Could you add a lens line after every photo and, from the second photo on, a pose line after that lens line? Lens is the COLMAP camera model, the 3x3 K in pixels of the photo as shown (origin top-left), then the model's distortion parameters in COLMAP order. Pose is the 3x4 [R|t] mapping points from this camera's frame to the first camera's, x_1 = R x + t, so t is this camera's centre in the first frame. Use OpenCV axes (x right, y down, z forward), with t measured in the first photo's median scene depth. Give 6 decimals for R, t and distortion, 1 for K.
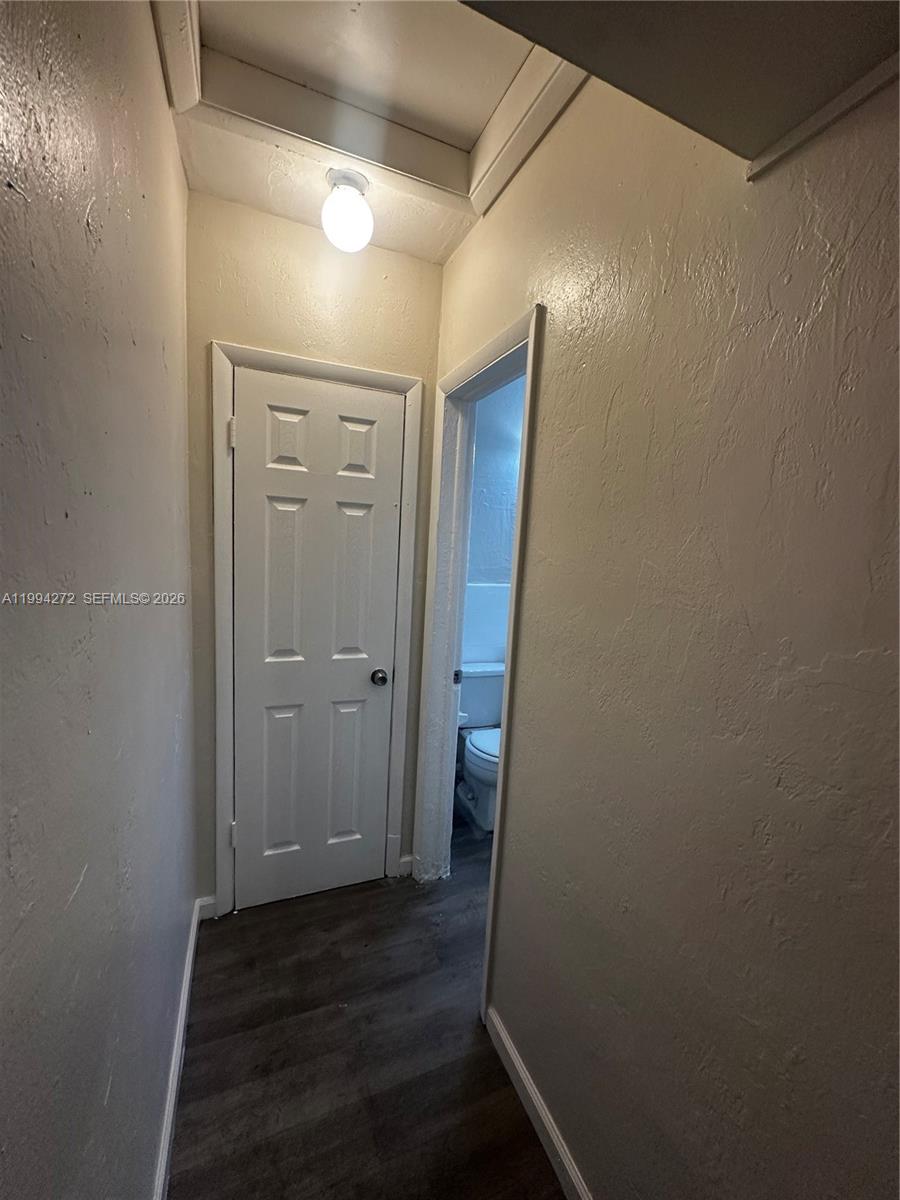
lens RADIAL K [[475.6, 0, 451.1], [0, 475.6, 606.4], [0, 0, 1]] dist [-0.003491, 0.000345]
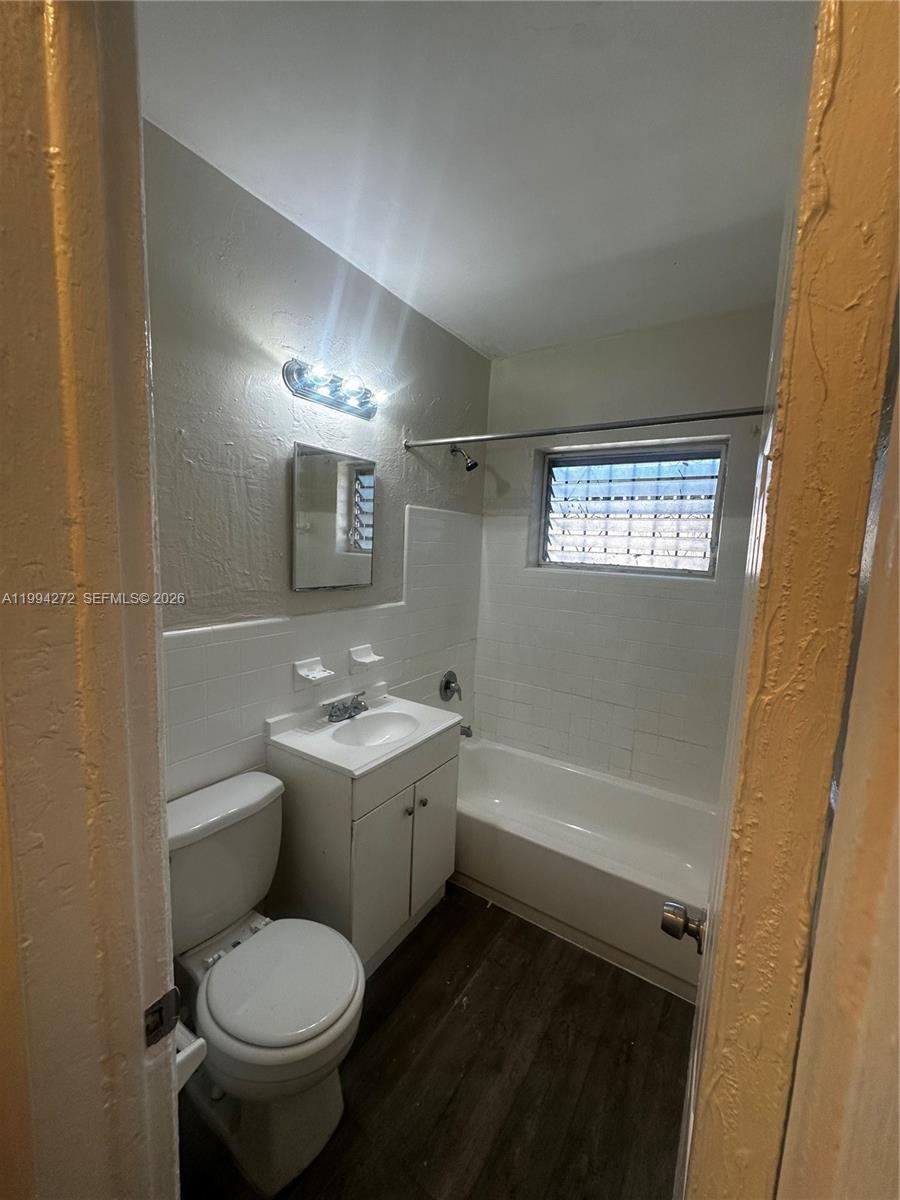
lens RADIAL K [[475.6, 0, 454.8], [0, 475.6, 601.3], [0, 0, 1]] dist [-0.003491, 0.000345]
pose [[0.827373, -0.091512, 0.554148, 0.017001], [0.084944, 0.995676, 0.037599, -0.071260], [-0.555193, 0.015963, 0.831569, 0.455920]]
